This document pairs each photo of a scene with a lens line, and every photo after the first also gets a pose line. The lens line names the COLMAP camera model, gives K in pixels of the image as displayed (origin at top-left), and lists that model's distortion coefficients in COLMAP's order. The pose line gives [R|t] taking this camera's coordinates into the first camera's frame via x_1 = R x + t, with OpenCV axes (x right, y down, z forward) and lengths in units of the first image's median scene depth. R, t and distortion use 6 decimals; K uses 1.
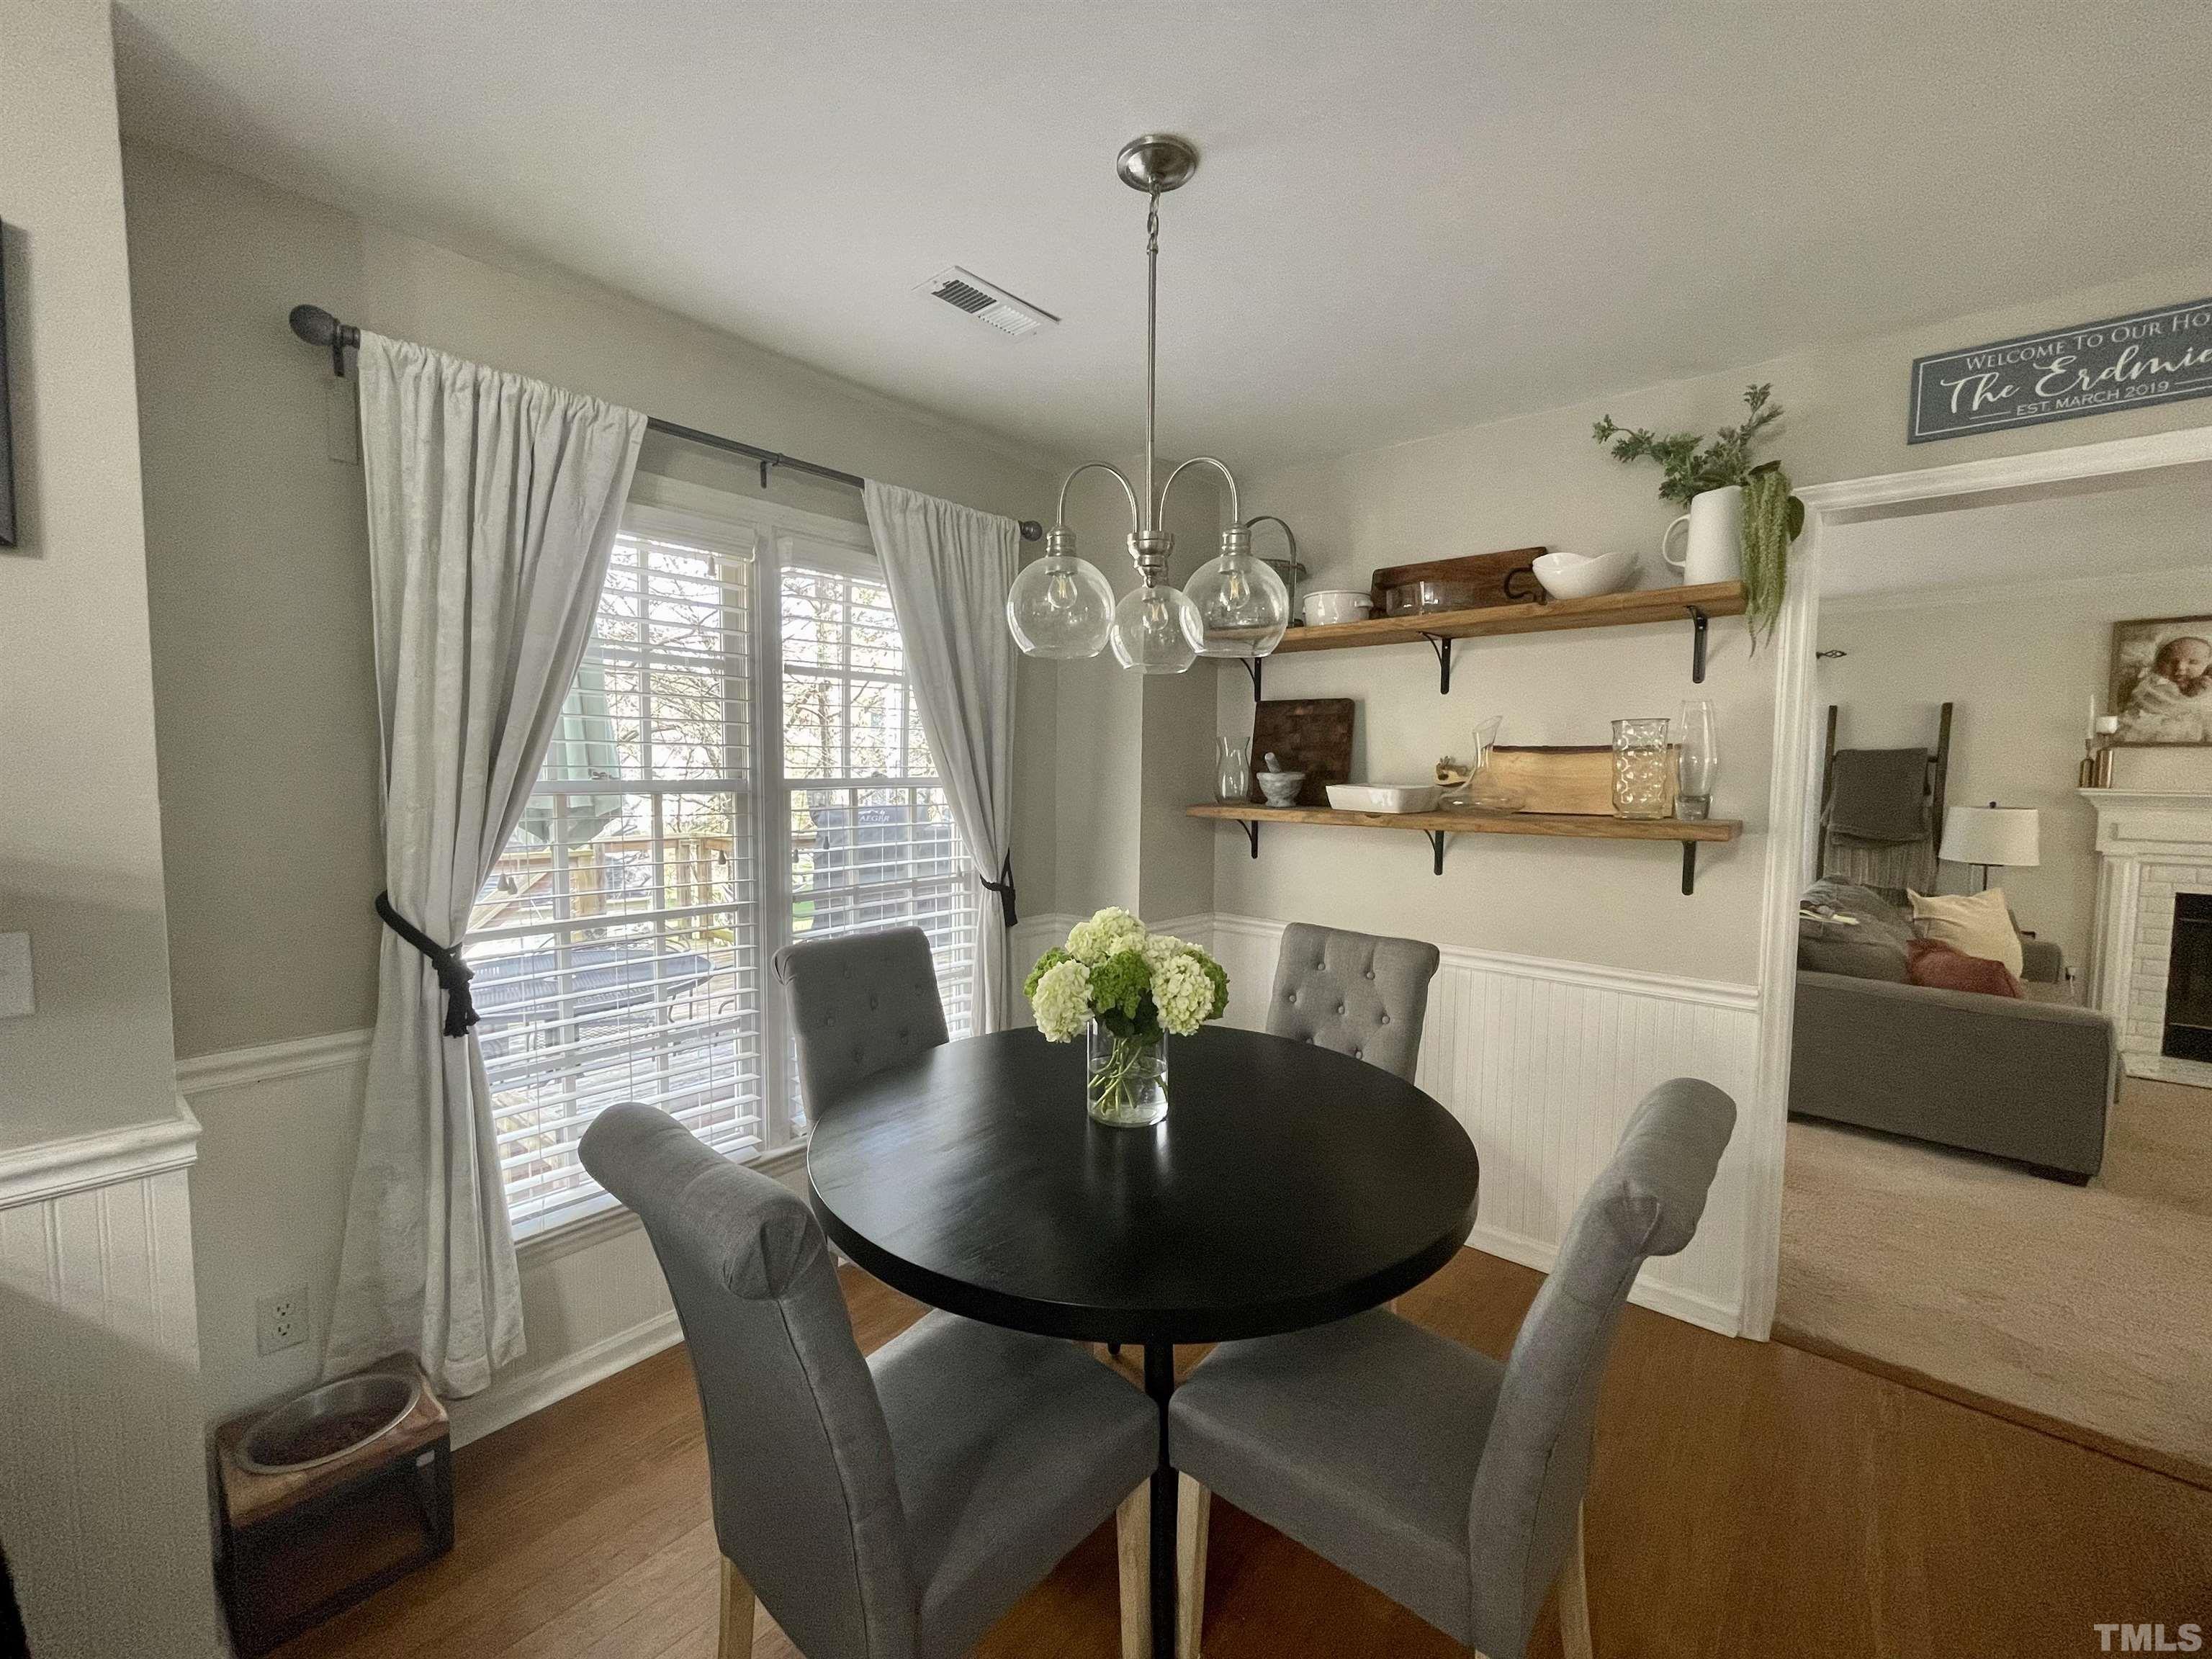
lens RADIAL K [[897.3, 0, 1109.5], [0, 897.3, 826.8], [0, 0, 1]] dist [-0.007300, 0.000365]
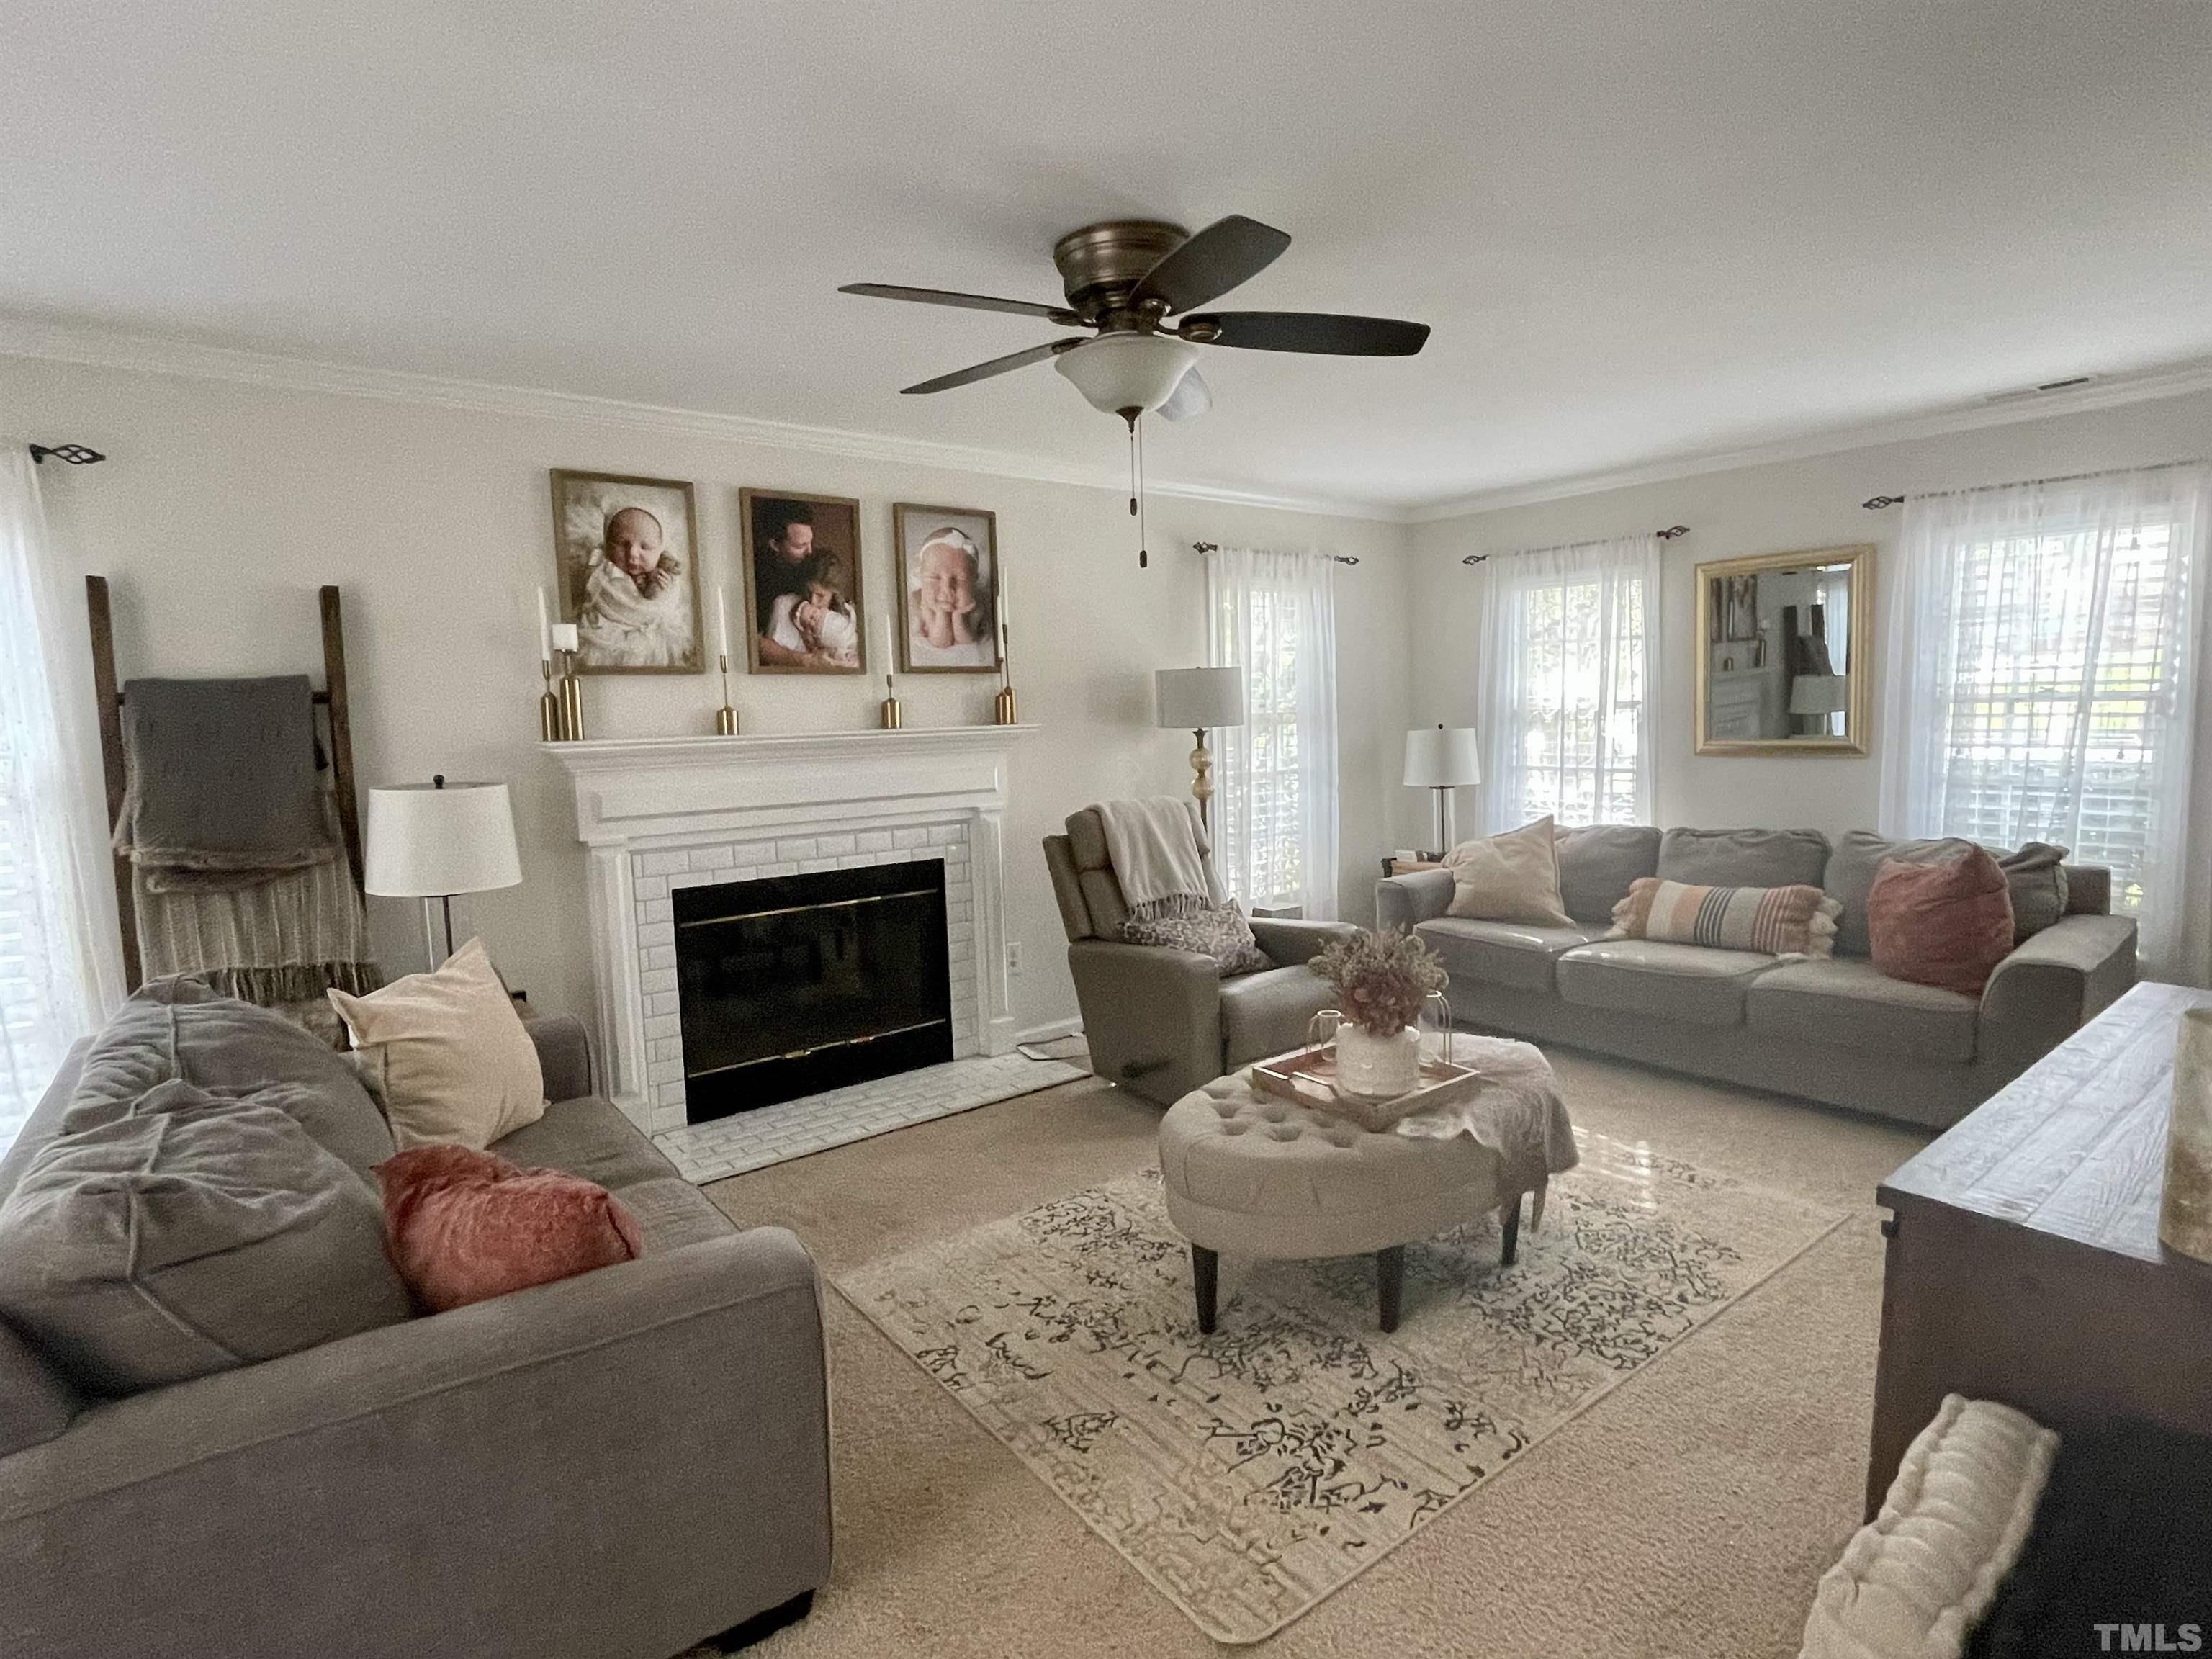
lens RADIAL K [[1162.8, 0, 1112.0], [0, 1162.8, 832.9], [0, 0, 1]] dist [0.000488, -0.000590]
pose [[0.181676, -0.120037, 0.976005, 0.390060], [0.092312, 0.990221, 0.104603, -0.030397], [-0.979016, 0.071093, 0.190980, 0.486882]]
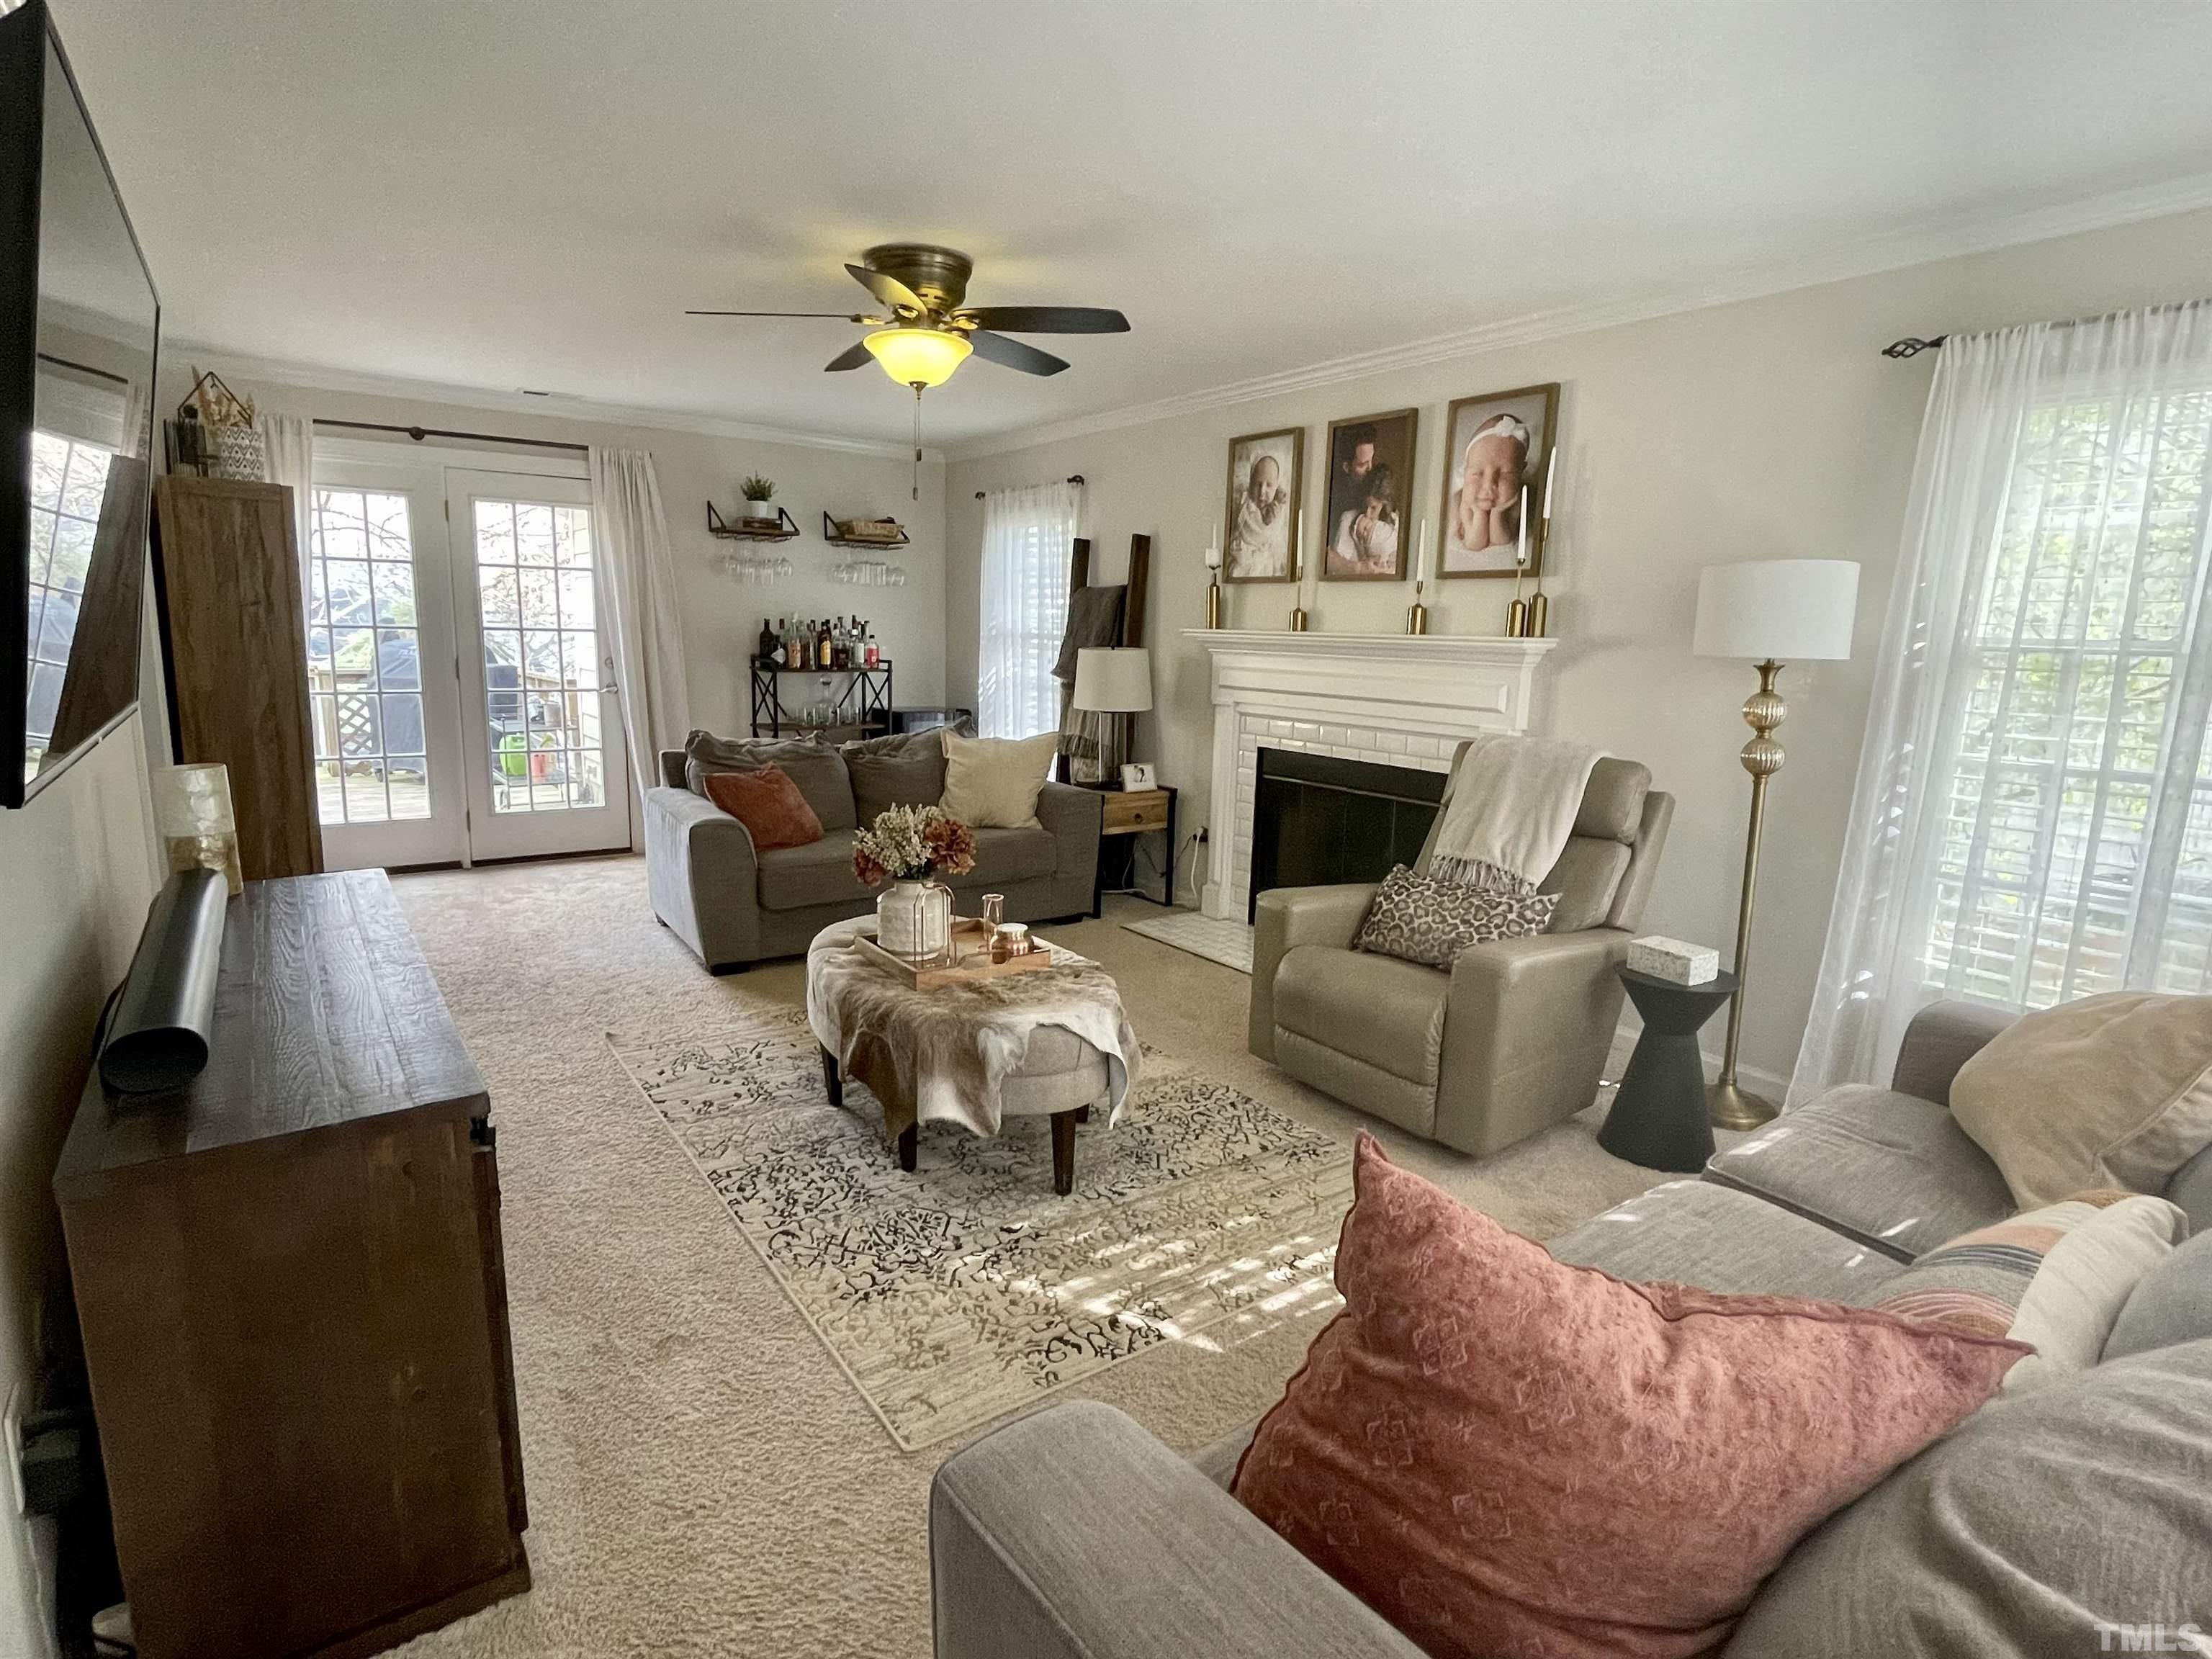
lens RADIAL K [[1162.8, 0, 1105.8], [0, 1162.8, 835.0], [0, 0, 1]] dist [0.000488, -0.000590]
pose [[0.970889, 0.053495, -0.233479, 1.306463], [-0.026548, 0.992769, 0.117066, 0.029119], [0.238053, -0.107459, 0.965289, -0.191967]]
